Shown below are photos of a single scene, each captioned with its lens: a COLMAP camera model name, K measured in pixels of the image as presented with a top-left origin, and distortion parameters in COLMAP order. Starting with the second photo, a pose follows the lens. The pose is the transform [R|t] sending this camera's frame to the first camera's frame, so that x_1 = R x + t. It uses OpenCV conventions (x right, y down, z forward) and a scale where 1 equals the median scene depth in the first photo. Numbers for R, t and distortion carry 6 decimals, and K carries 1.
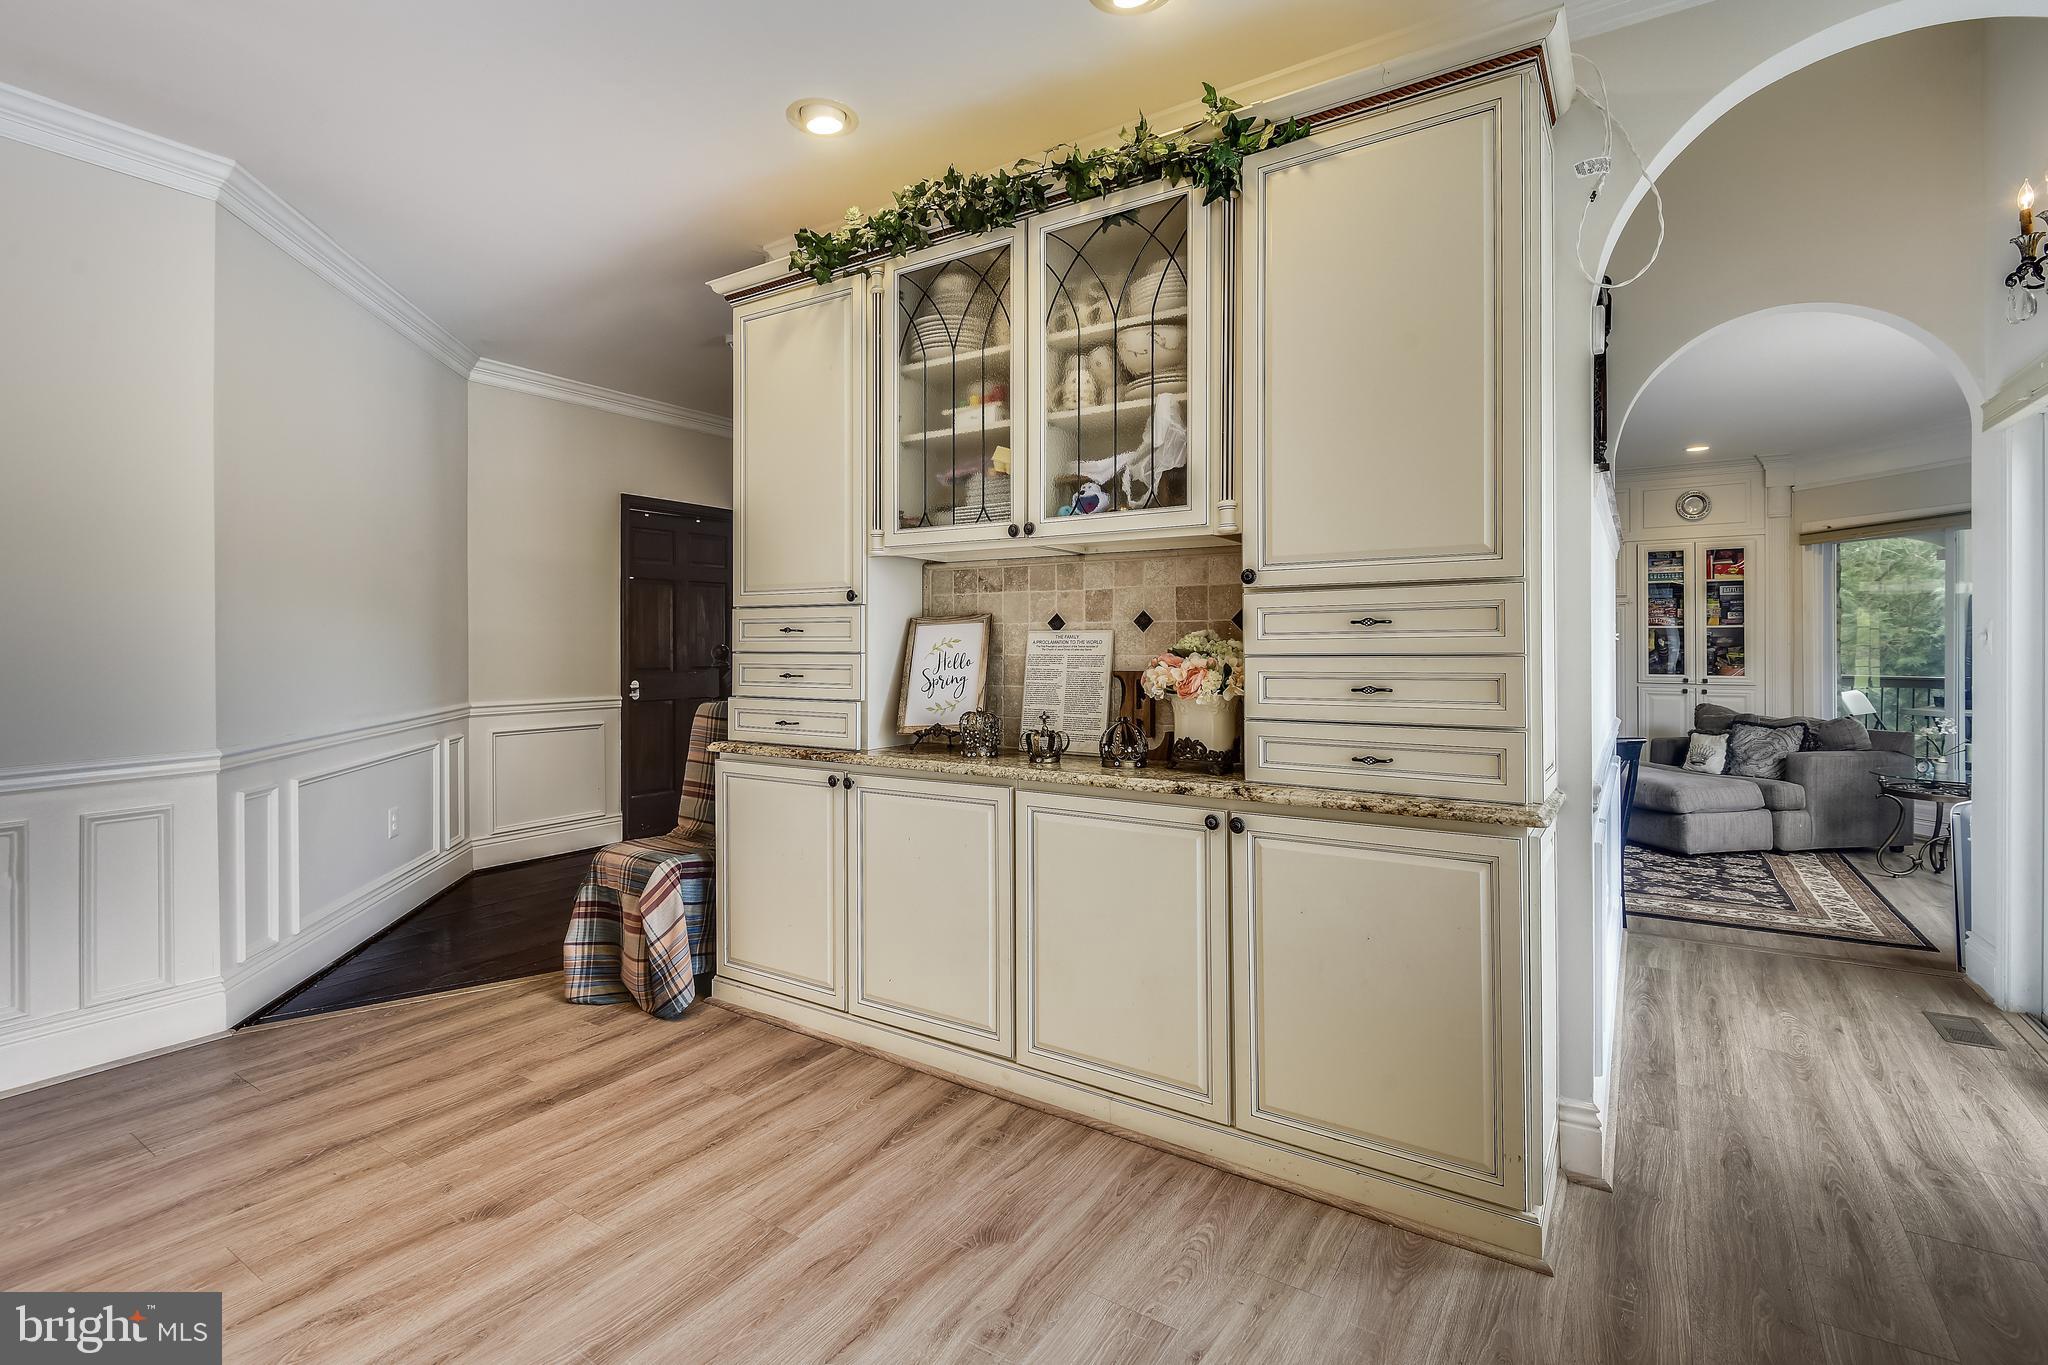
lens RADIAL K [[949.8, 0, 1044.5], [0, 949.8, 646.0], [0, 0, 1]] dist [0.012558, -0.005474]
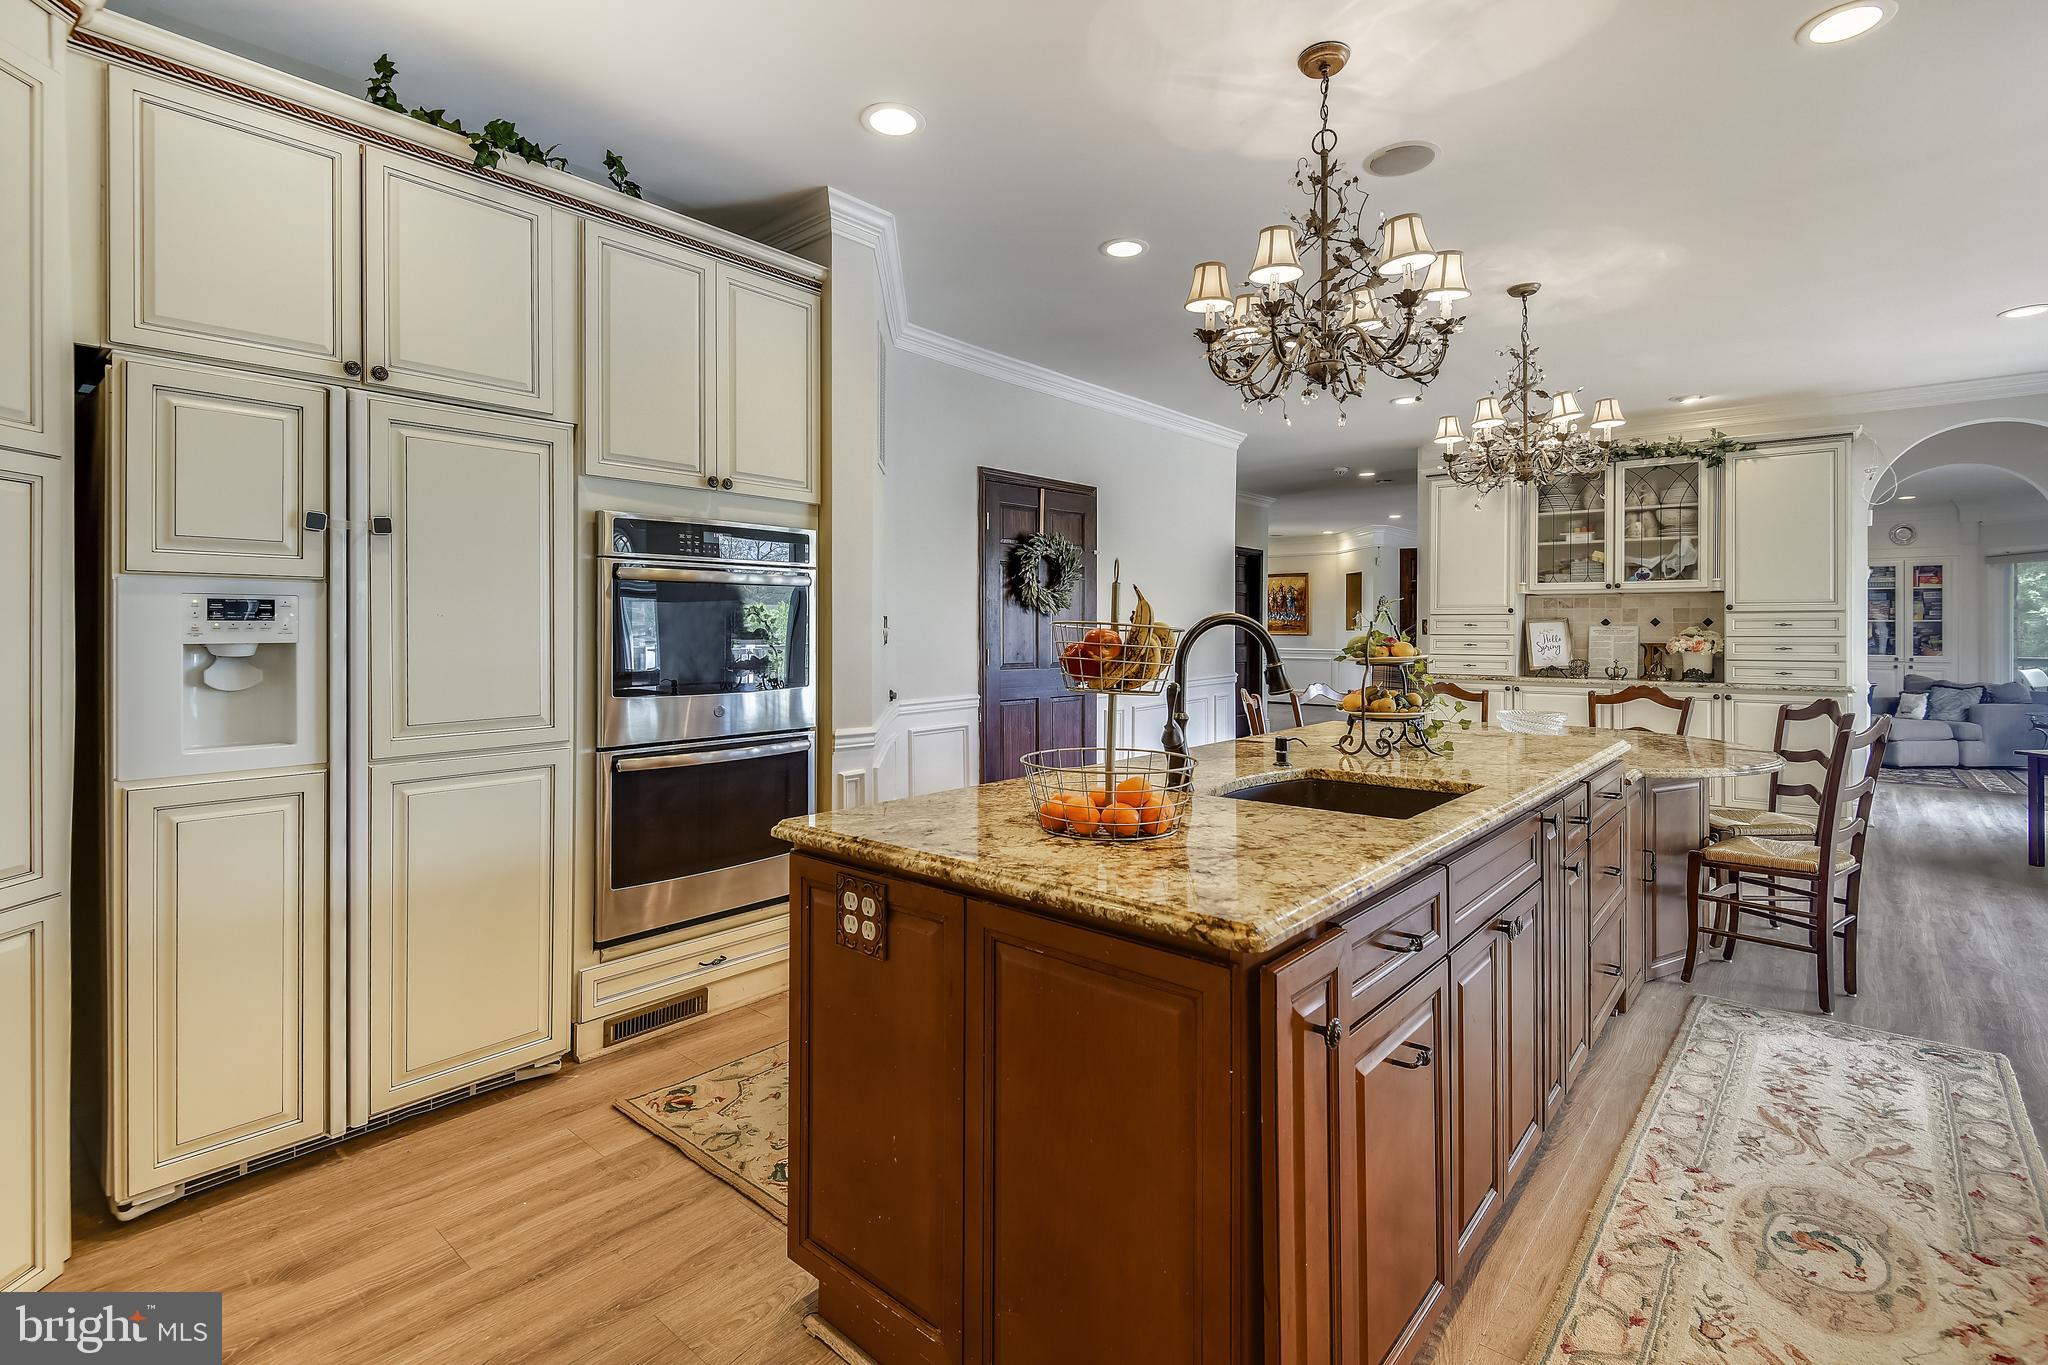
lens RADIAL K [[949.8, 0, 1075.8], [0, 949.8, 629.5], [0, 0, 1]] dist [0.012558, -0.005474]
pose [[0.993571, 0.006136, -0.113041, -1.020334], [-0.006255, 0.999980, -0.000700, 0.003015], [0.113035, 0.001403, 0.993590, -1.473873]]
